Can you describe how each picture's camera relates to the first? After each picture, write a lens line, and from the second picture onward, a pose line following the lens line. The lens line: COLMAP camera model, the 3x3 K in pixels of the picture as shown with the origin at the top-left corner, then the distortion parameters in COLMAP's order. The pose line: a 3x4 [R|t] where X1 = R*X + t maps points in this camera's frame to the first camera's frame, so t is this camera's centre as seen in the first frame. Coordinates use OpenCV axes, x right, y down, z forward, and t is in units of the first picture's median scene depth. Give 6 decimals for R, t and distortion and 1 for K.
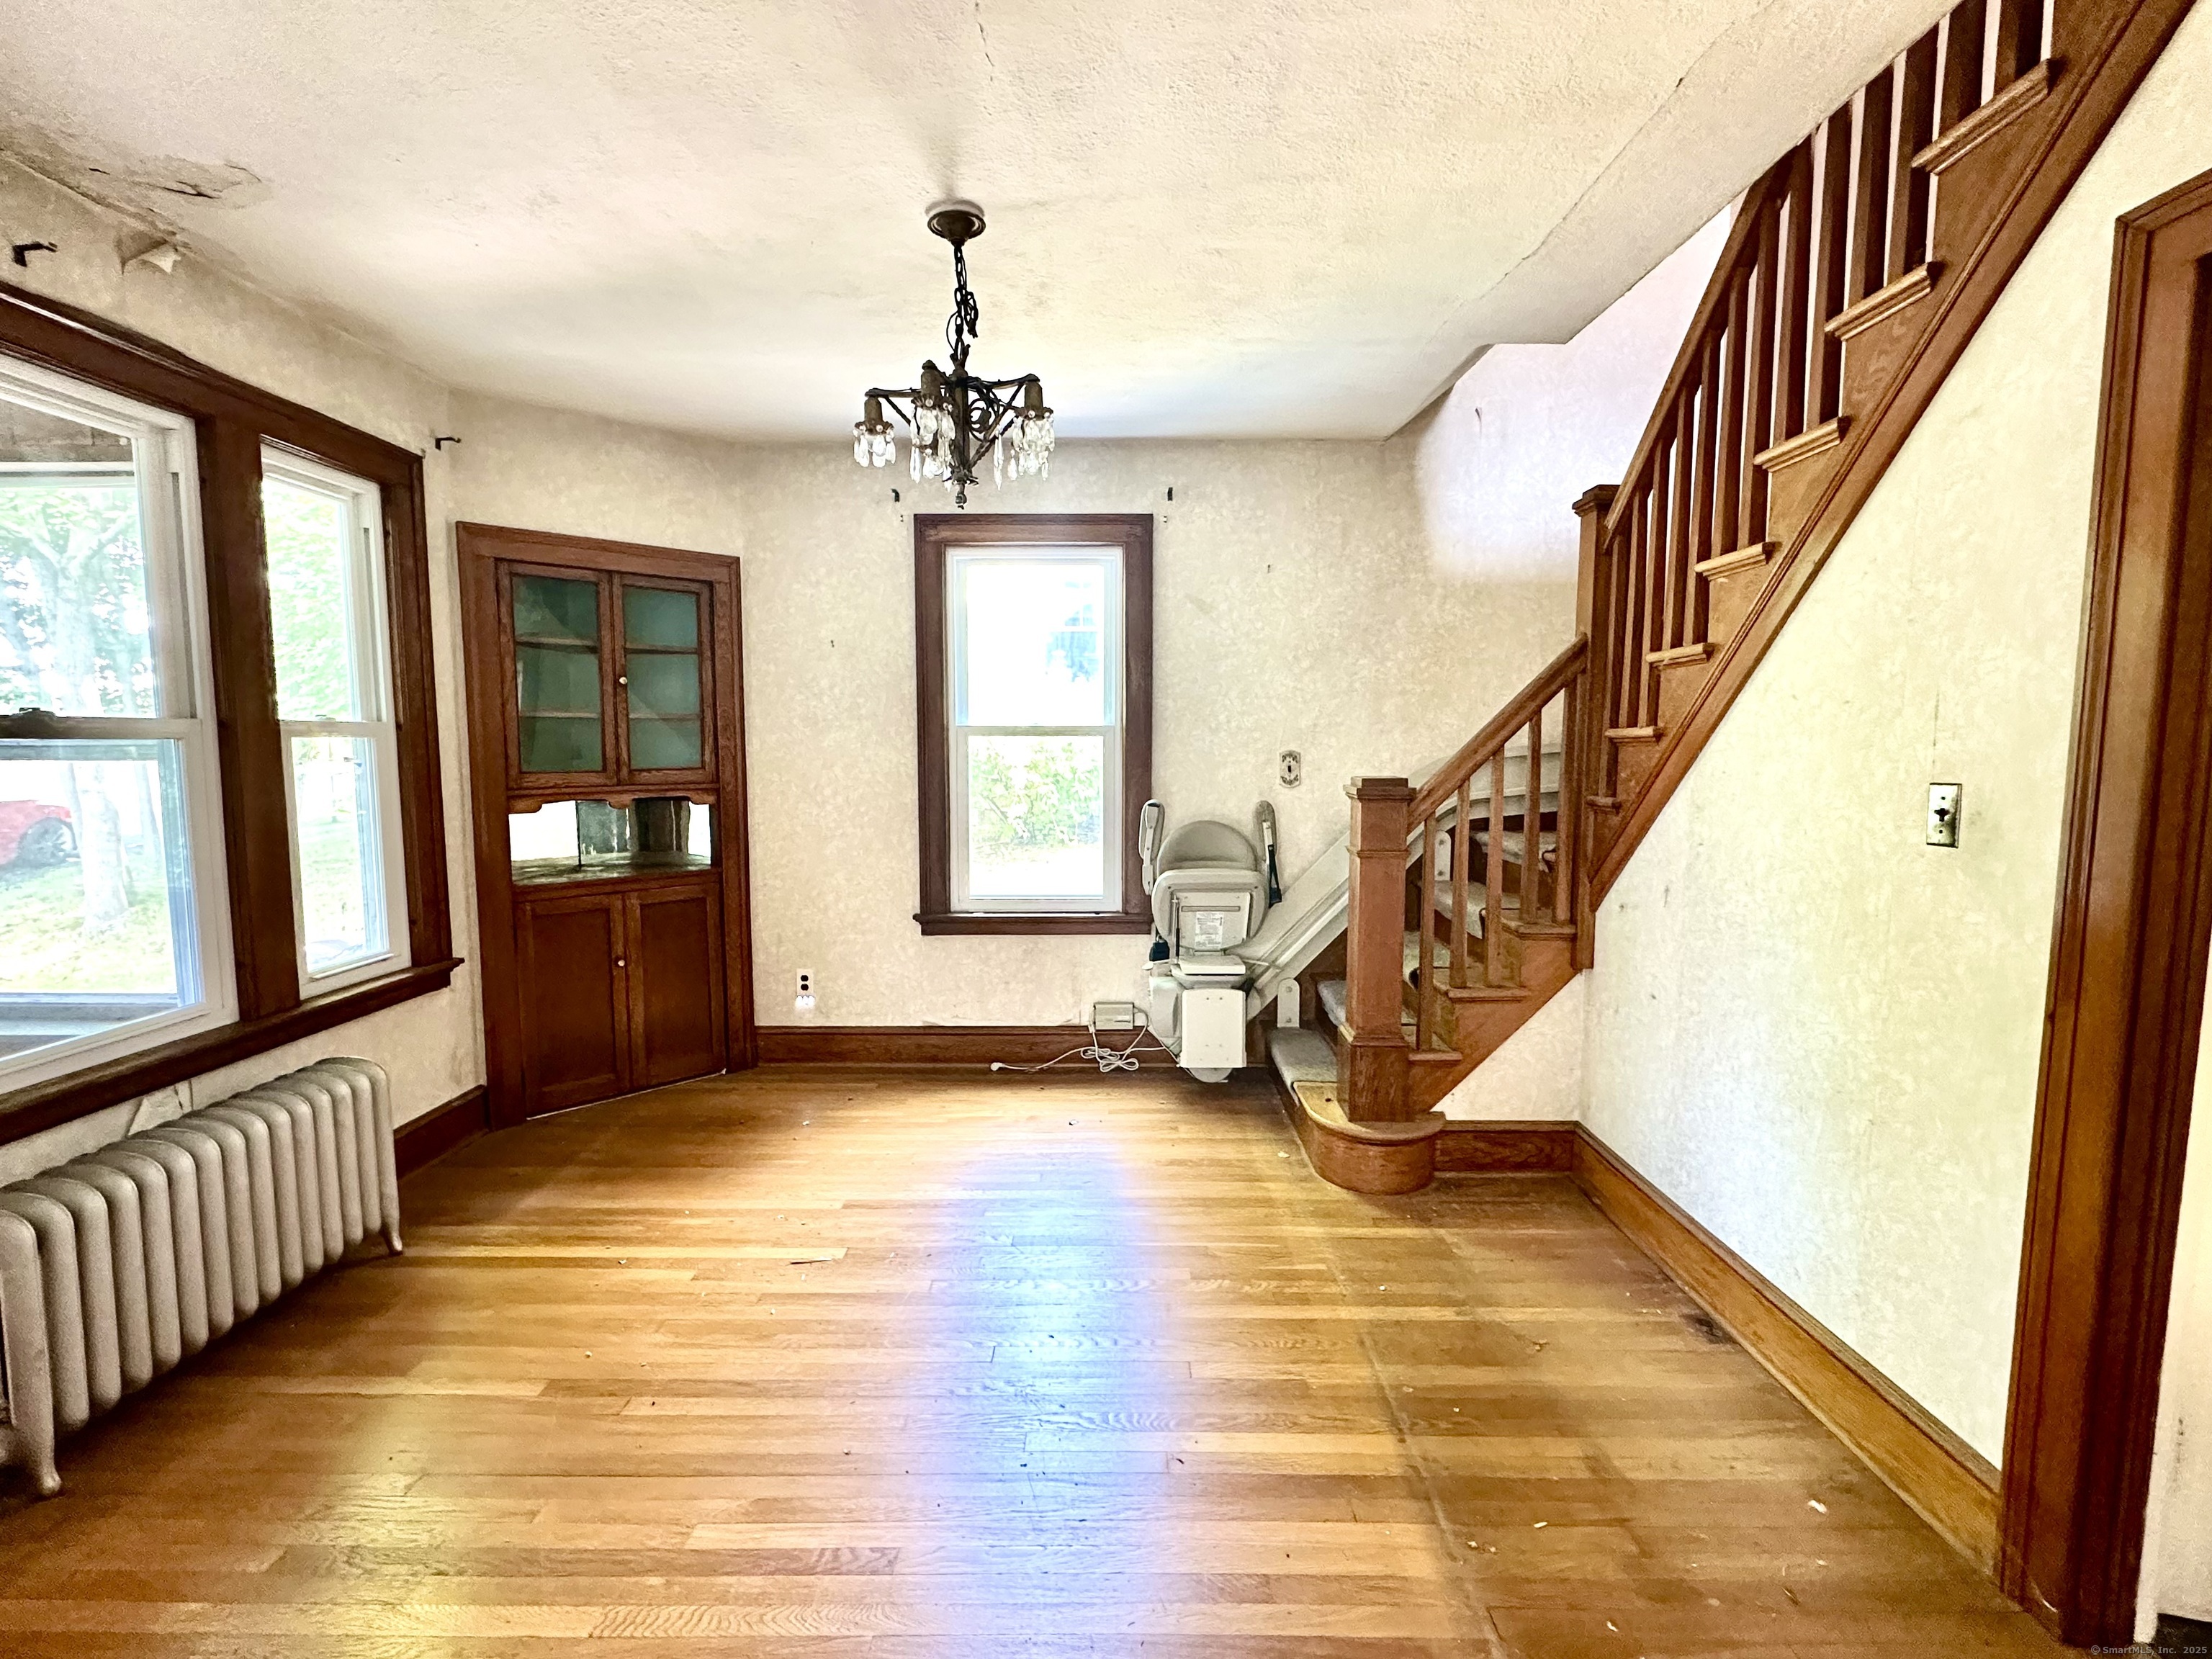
lens RADIAL K [[966.5, 0, 1107.6], [0, 966.5, 828.6], [0, 0, 1]] dist [-0.000367, -0.000011]
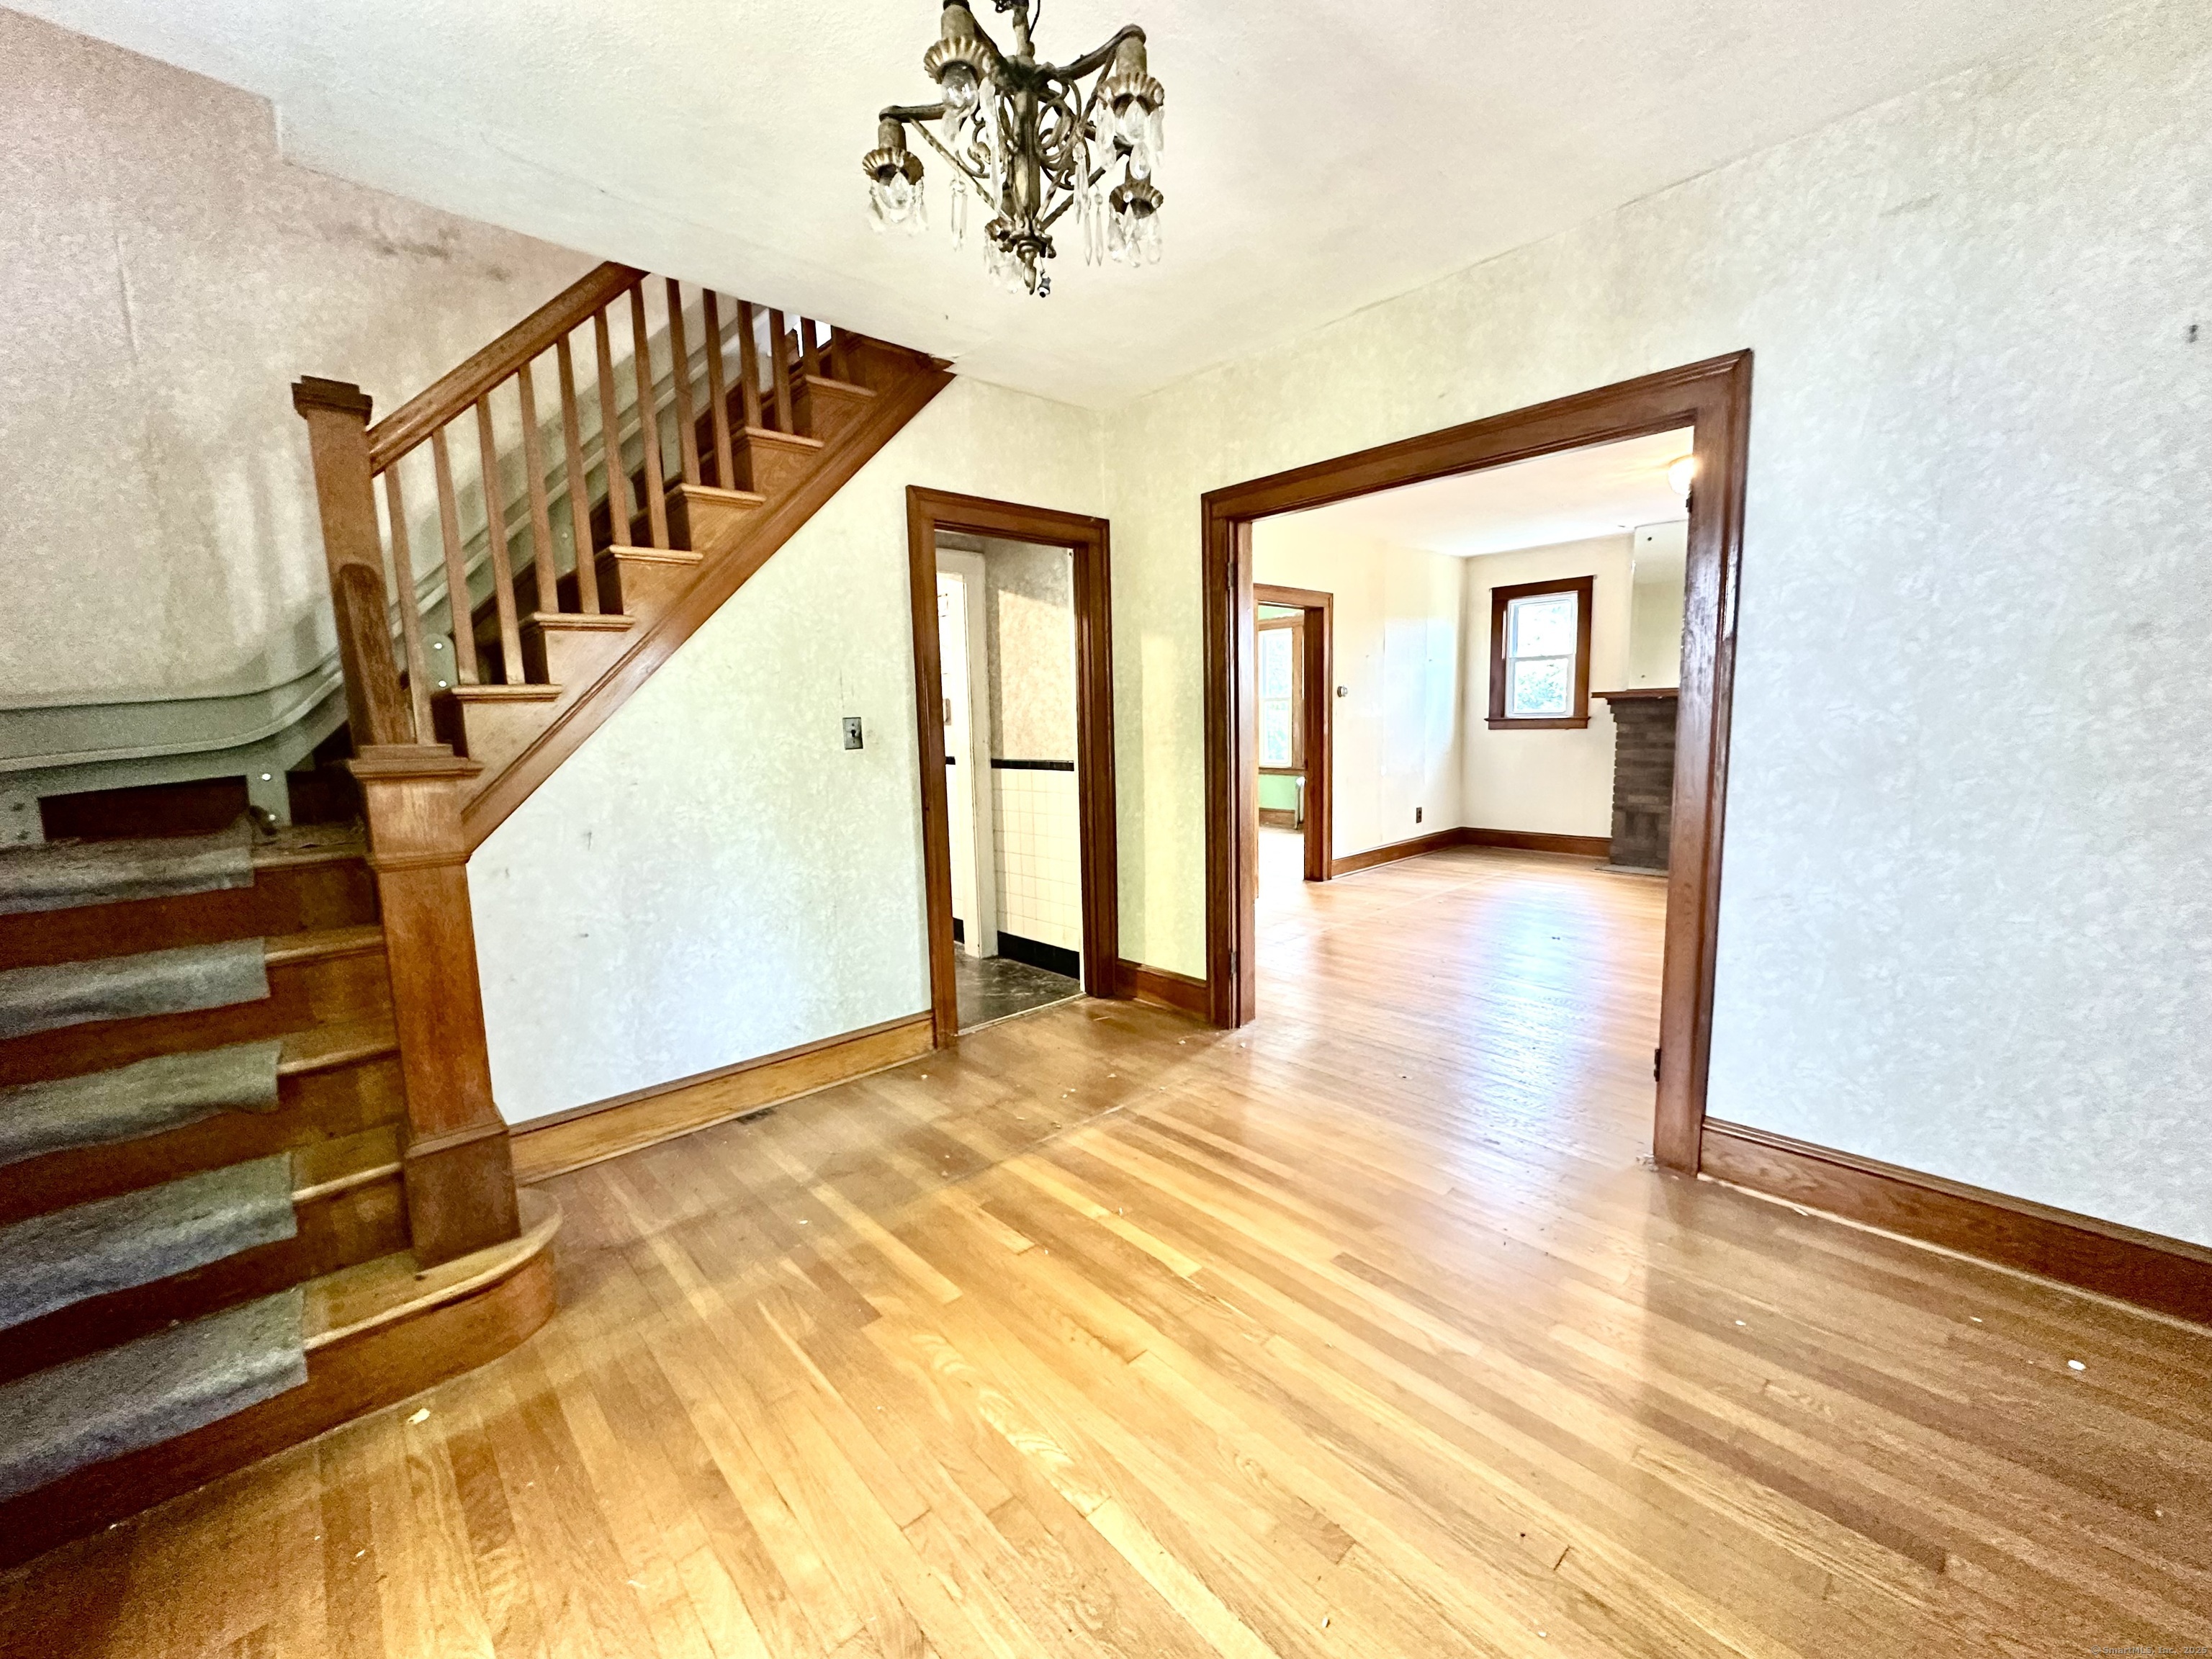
lens RADIAL K [[890.4, 0, 1105.4], [0, 890.4, 827.6], [0, 0, 1]] dist [-0.002003, 0.000802]
pose [[-0.683836, -0.074661, 0.725806, -0.630558], [0.092232, 0.977926, 0.187494, -0.090039], [-0.723783, 0.195158, -0.661855, 1.394000]]
